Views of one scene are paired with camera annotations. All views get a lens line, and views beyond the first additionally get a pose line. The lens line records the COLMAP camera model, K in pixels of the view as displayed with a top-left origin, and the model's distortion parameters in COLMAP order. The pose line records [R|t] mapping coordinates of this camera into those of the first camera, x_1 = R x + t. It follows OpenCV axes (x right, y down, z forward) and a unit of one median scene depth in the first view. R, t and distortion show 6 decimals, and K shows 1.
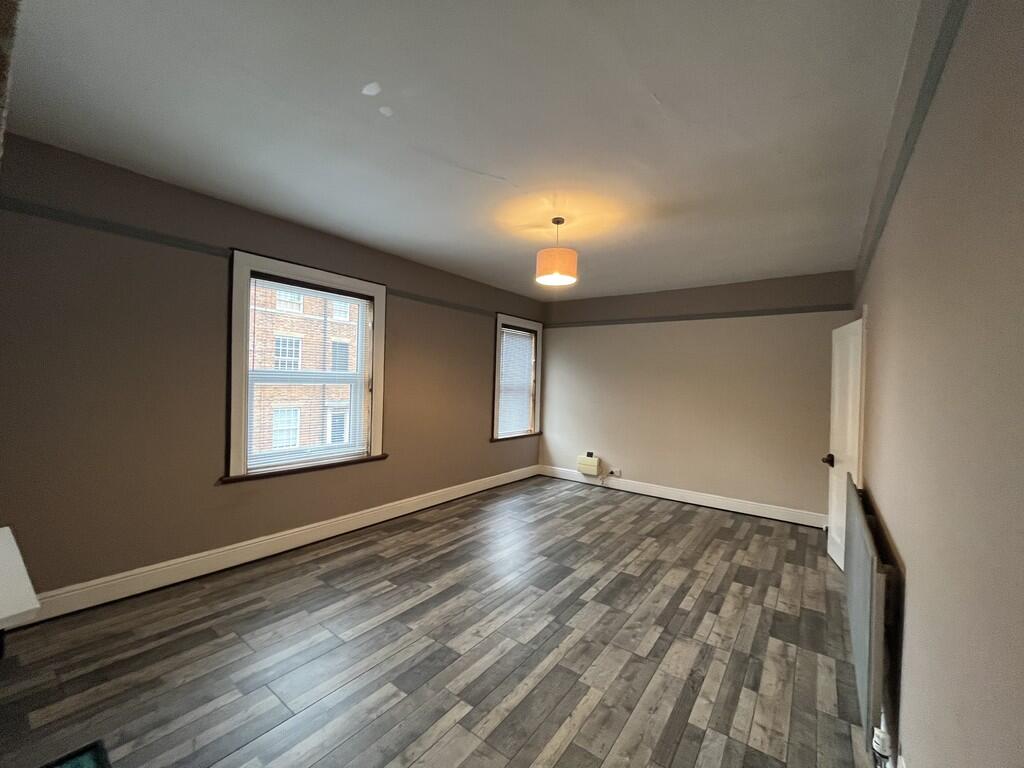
lens RADIAL K [[415.1, 0, 506.3], [0, 415.1, 388.3], [0, 0, 1]] dist [-0.002172, 0.000272]
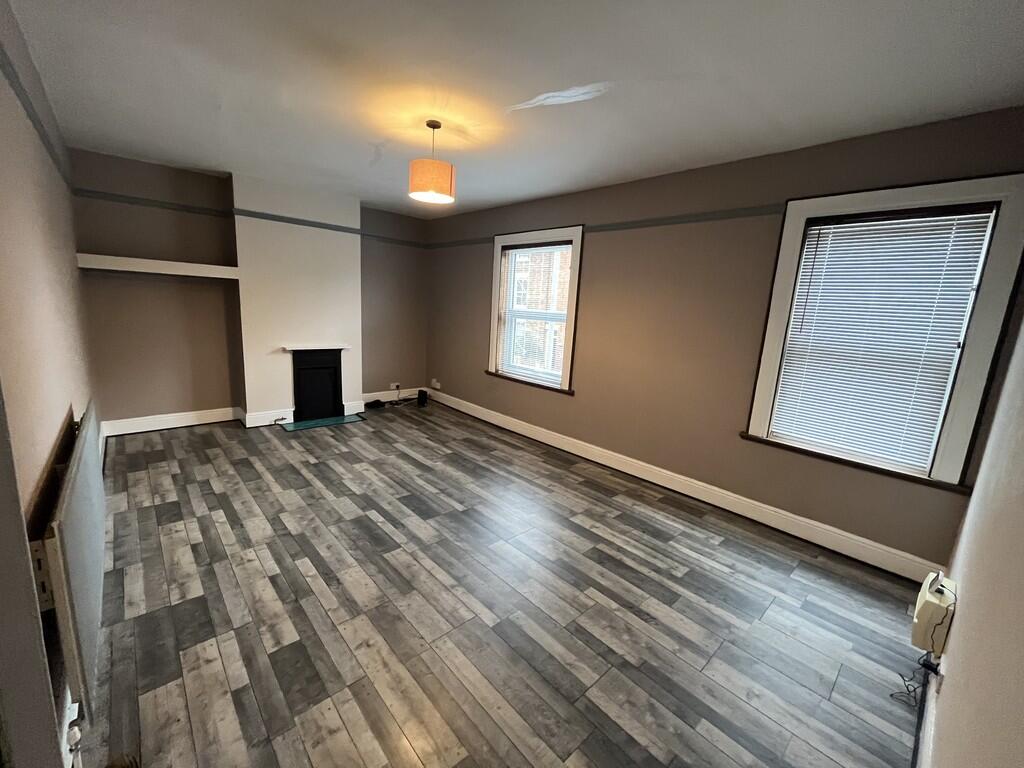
lens RADIAL K [[415.1, 0, 503.4], [0, 415.1, 380.7], [0, 0, 1]] dist [-0.002172, 0.000272]
pose [[-0.183292, 0.139486, -0.973112, 1.146942], [-0.077699, 0.984730, 0.155786, -0.025115], [0.979983, 0.104164, -0.169655, 1.509745]]
